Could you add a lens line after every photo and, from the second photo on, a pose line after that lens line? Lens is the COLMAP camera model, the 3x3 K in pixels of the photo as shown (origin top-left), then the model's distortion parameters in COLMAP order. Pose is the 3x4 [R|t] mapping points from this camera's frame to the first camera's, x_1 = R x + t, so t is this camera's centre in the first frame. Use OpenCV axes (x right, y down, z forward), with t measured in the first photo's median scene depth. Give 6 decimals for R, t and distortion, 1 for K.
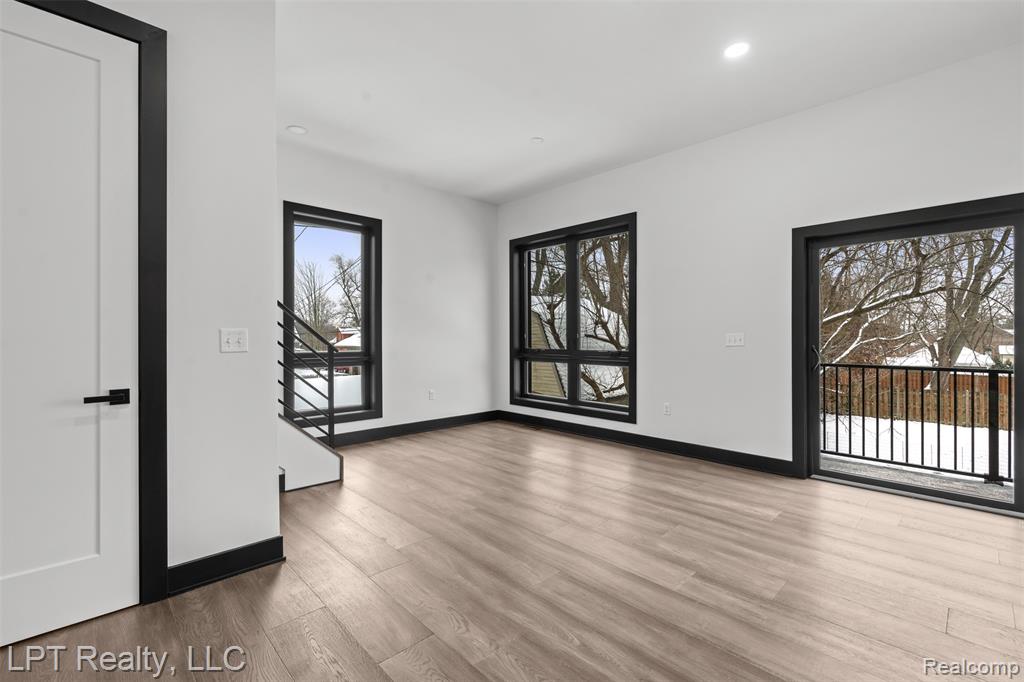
lens RADIAL K [[446.9, 0, 514.2], [0, 446.9, 336.9], [0, 0, 1]] dist [-0.002310, 0.000065]
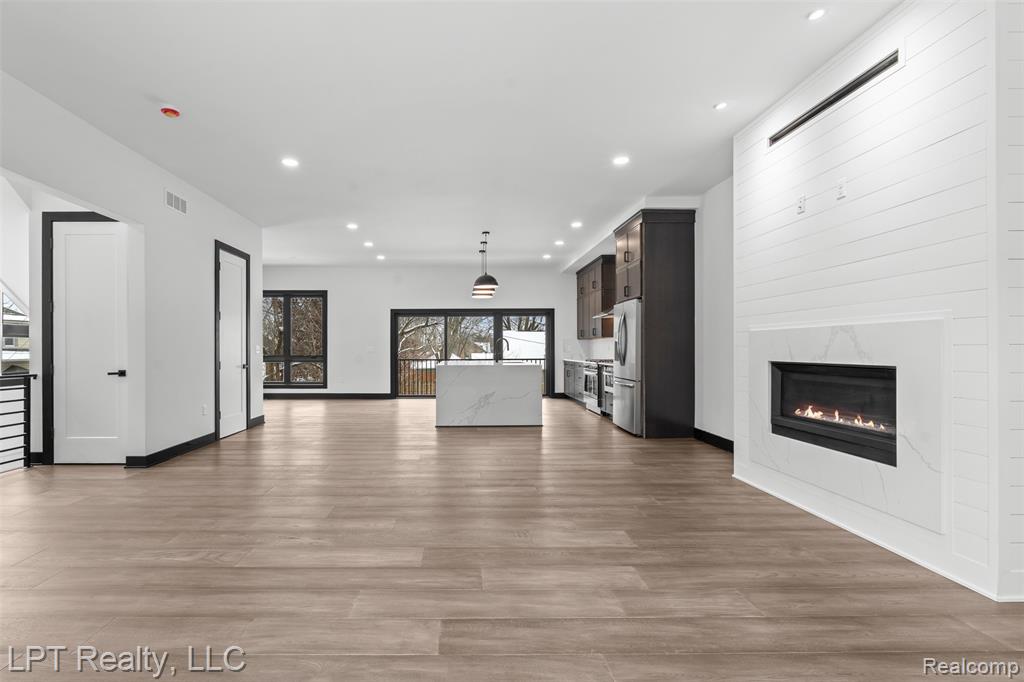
lens RADIAL K [[470.5, 0, 460.9], [0, 470.5, 345.1], [0, 0, 1]] dist [-0.004298, -0.000387]
pose [[0.697518, 0.004535, 0.716553, -0.708634], [-0.001088, 0.999986, -0.005269, -0.002689], [-0.716566, 0.002896, 0.697513, -0.820473]]
